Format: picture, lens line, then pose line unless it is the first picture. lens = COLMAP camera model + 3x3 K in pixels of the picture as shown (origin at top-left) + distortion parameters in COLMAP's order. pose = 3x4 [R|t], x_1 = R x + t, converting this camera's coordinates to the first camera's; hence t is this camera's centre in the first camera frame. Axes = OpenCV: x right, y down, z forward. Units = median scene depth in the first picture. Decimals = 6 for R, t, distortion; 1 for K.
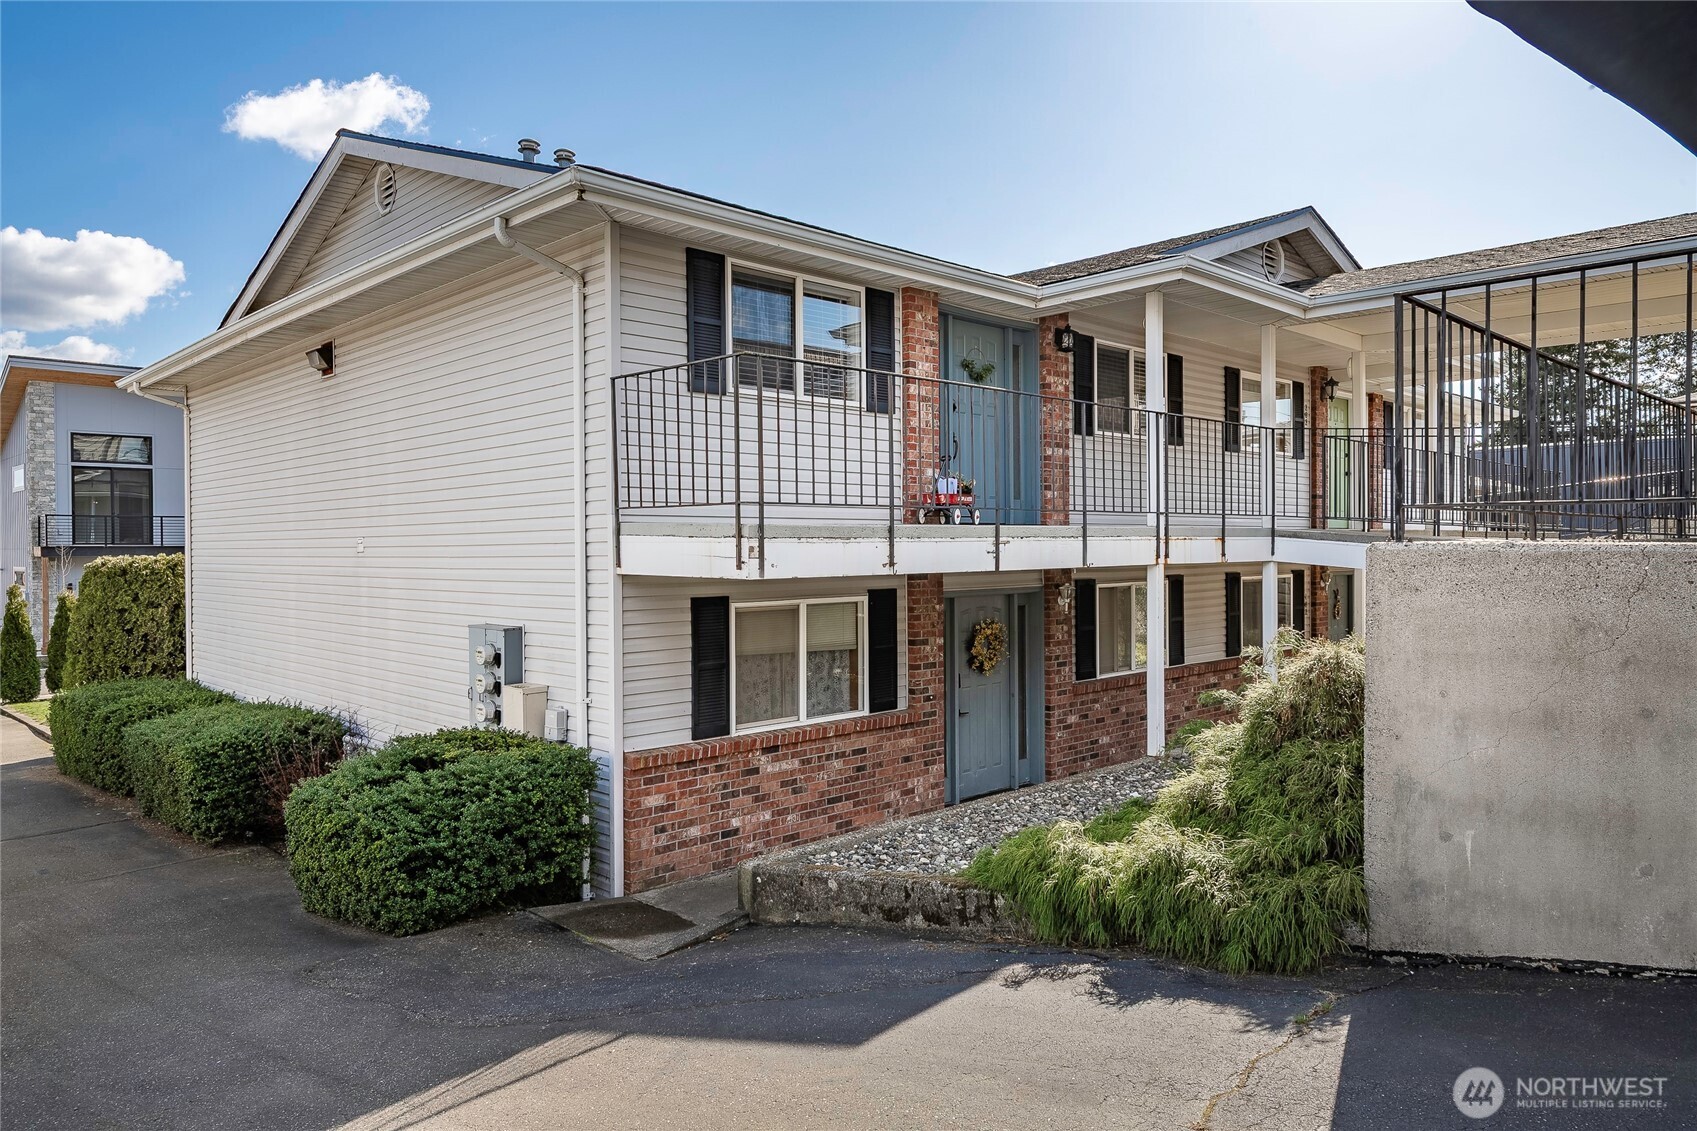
lens RADIAL K [[1108.3, 0, 831.7], [0, 1108.3, 564.4], [0, 0, 1]] dist [0.007322, 0.000039]
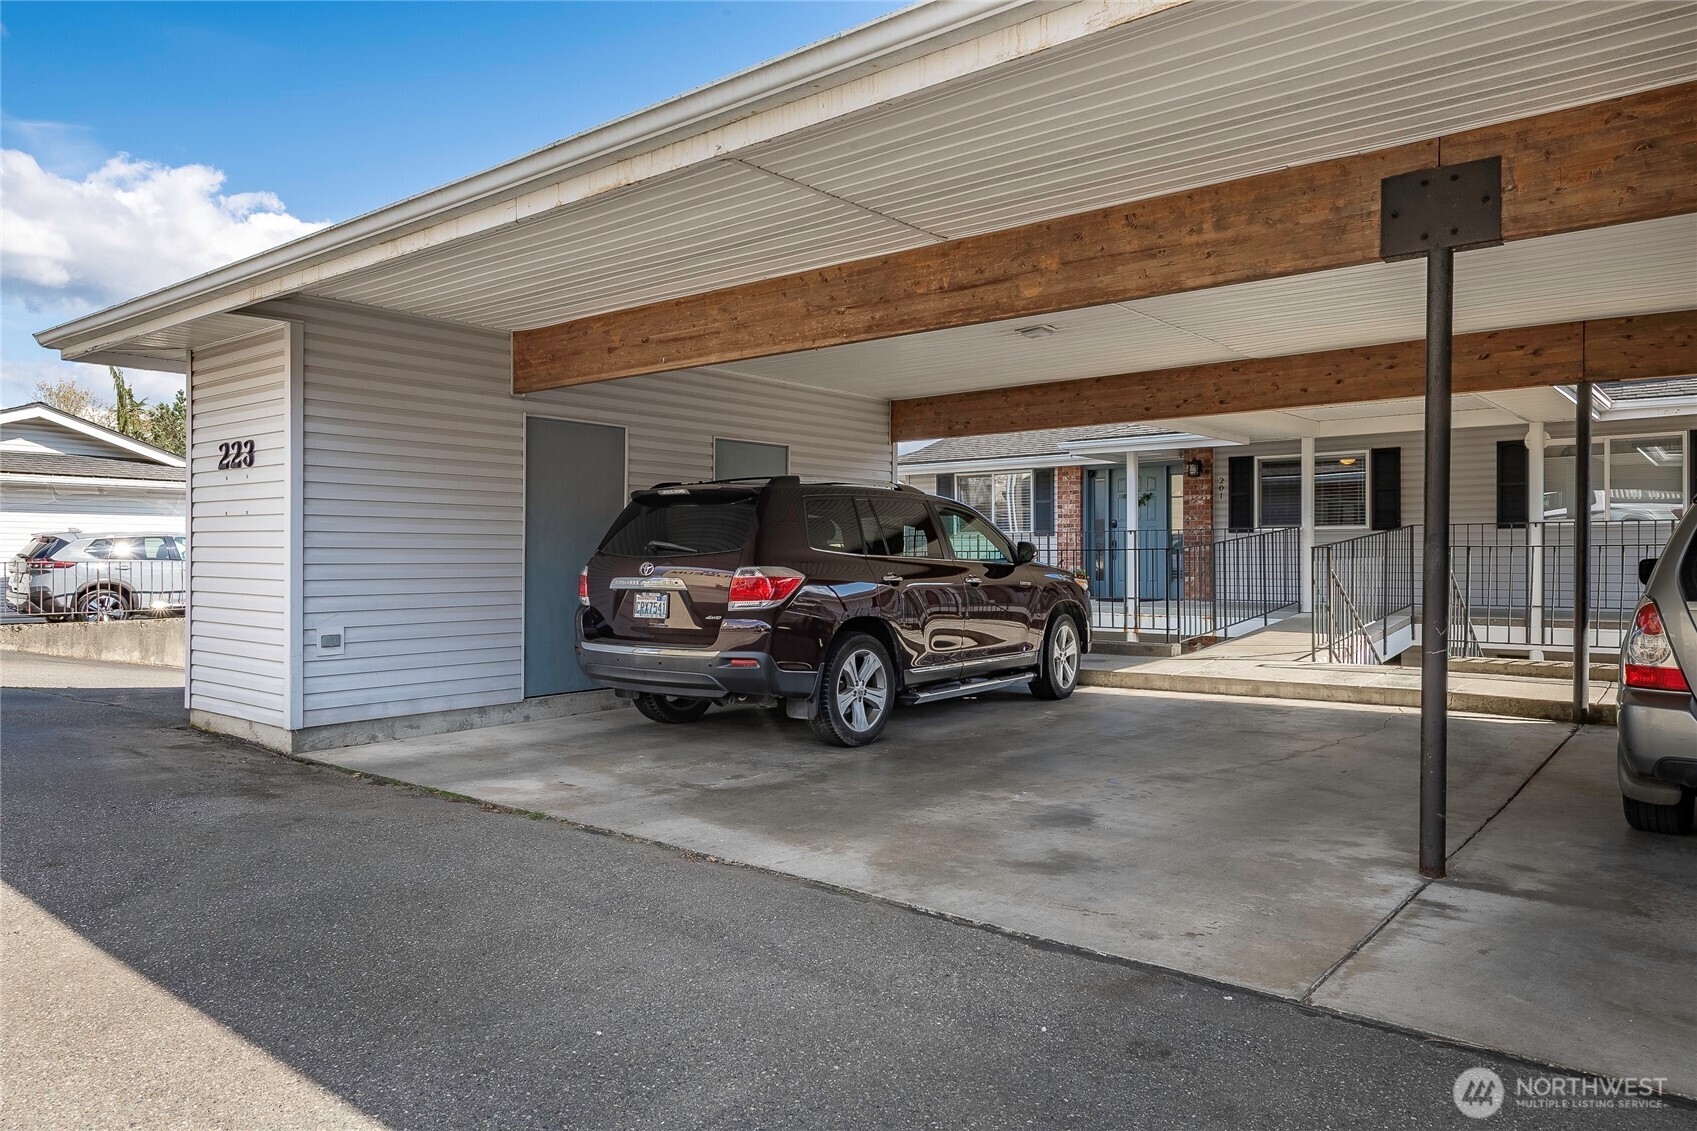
lens RADIAL K [[1108.3, 0, 841.1], [0, 1108.3, 558.9], [0, 0, 1]] dist [0.007322, 0.000039]
pose [[0.127754, 0.015404, -0.991686, 1.751568], [-0.007639, 0.999865, 0.014547, -0.120180], [0.991776, 0.005717, 0.127855, 0.431425]]
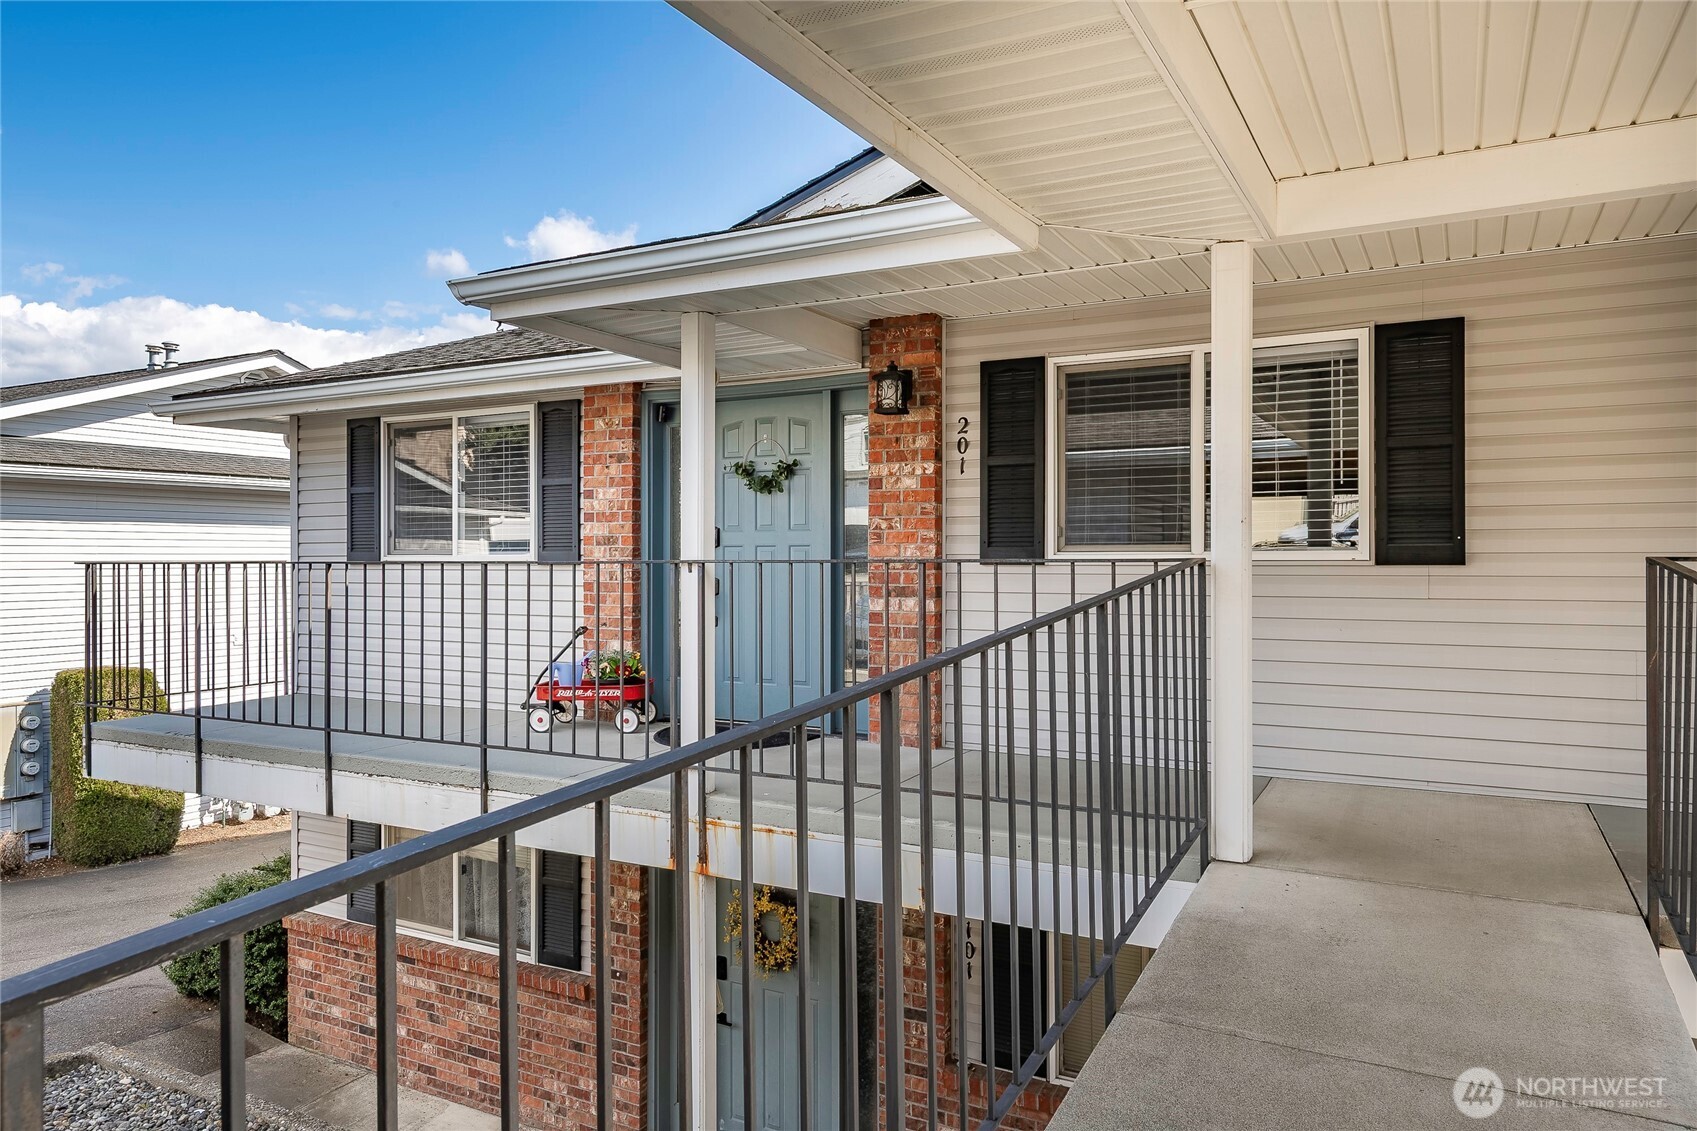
lens RADIAL K [[1108.3, 0, 845.6], [0, 1108.3, 558.1], [0, 0, 1]] dist [0.007322, 0.000039]
pose [[0.316717, 0.008457, -0.948483, 0.792888], [-0.013684, 0.999897, 0.004346, -0.143824], [0.948422, 0.011603, 0.316800, 0.924947]]
